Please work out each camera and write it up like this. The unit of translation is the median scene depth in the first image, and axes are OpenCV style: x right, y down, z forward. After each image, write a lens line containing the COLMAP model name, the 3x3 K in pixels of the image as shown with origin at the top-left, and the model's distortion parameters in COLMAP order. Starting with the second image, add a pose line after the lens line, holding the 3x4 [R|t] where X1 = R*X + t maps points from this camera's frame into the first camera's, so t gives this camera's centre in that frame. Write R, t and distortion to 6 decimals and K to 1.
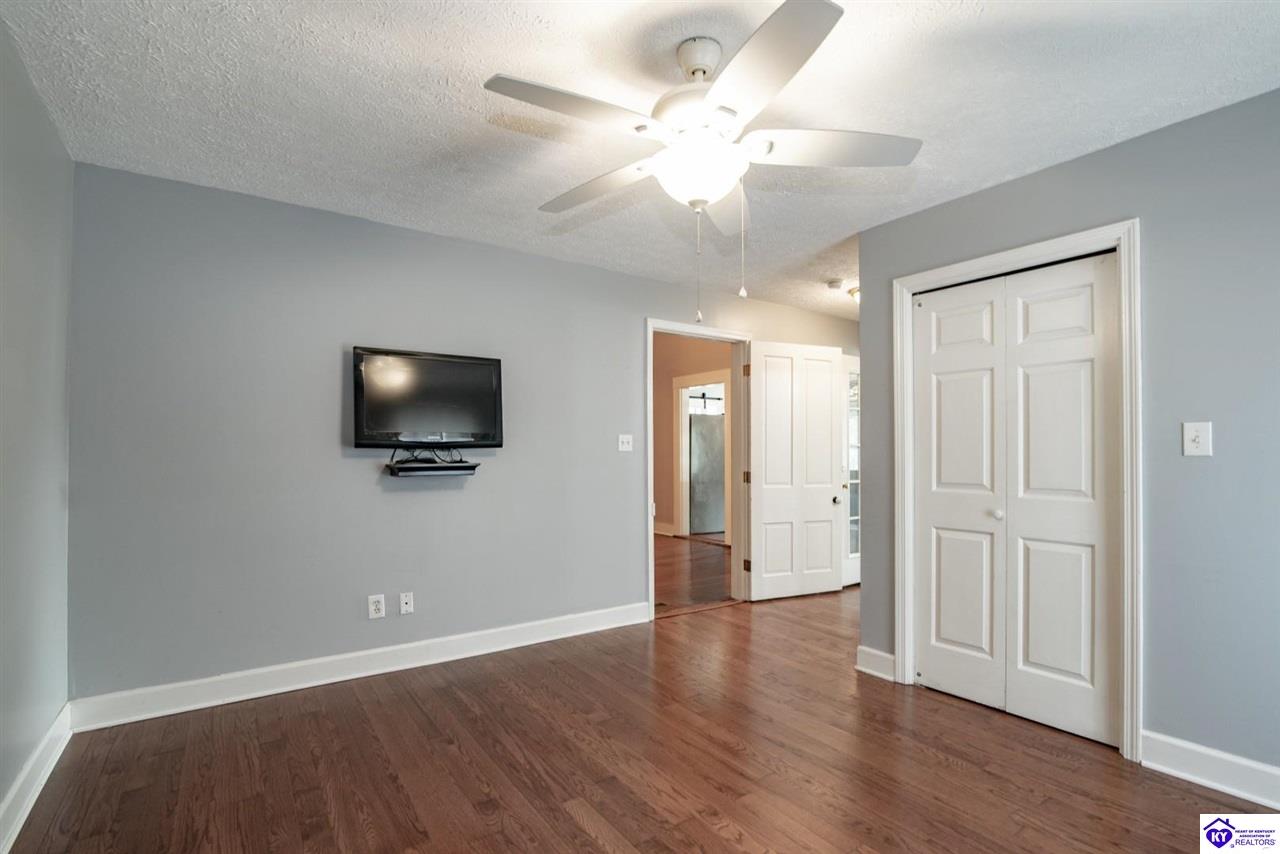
lens RADIAL K [[593.8, 0, 630.0], [0, 593.8, 442.8], [0, 0, 1]] dist [-0.022790, 0.002552]
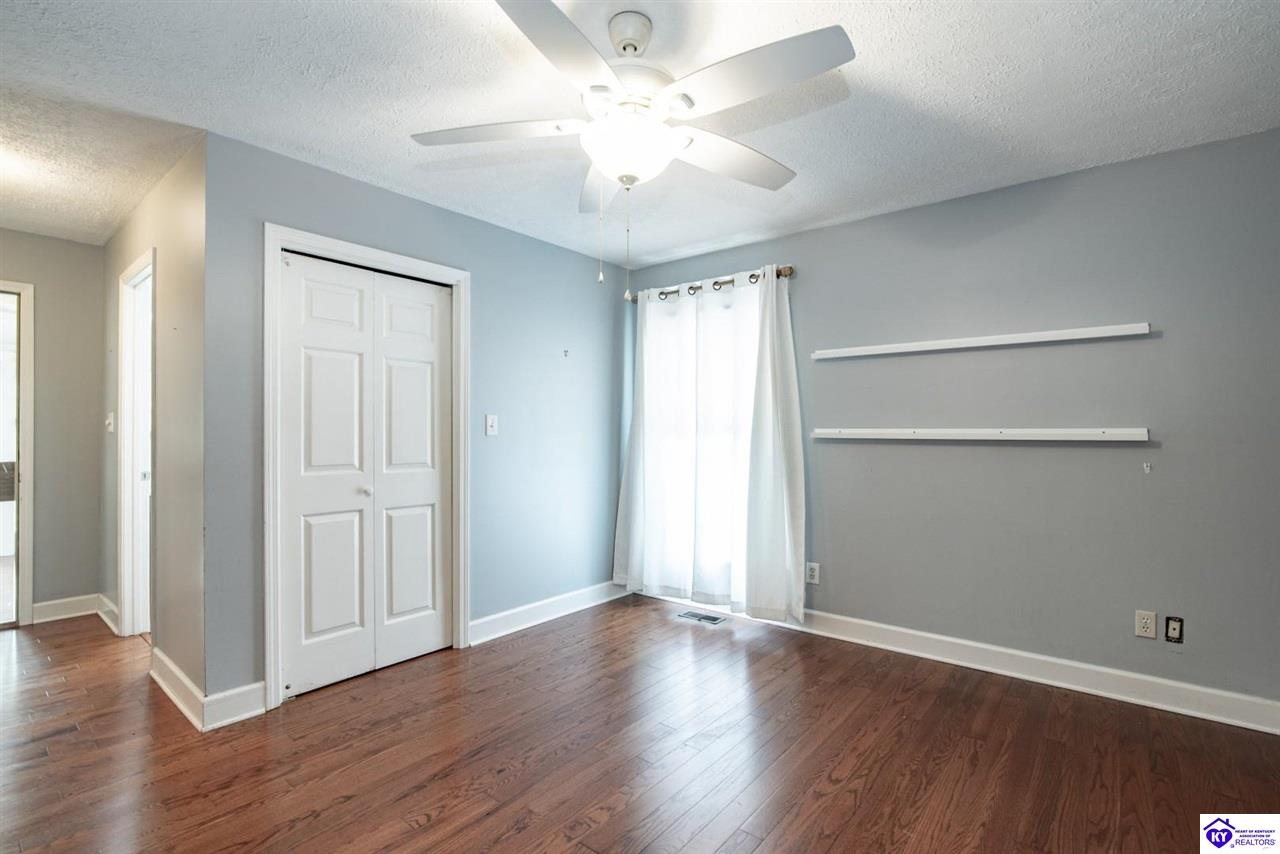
lens RADIAL K [[593.8, 0, 638.4], [0, 593.8, 431.3], [0, 0, 1]] dist [-0.022790, 0.002552]
pose [[-0.291041, 0.007164, 0.956684, -0.578873], [-0.015601, 0.999803, -0.012233, 0.019053], [-0.956583, -0.018485, -0.290872, 0.888839]]
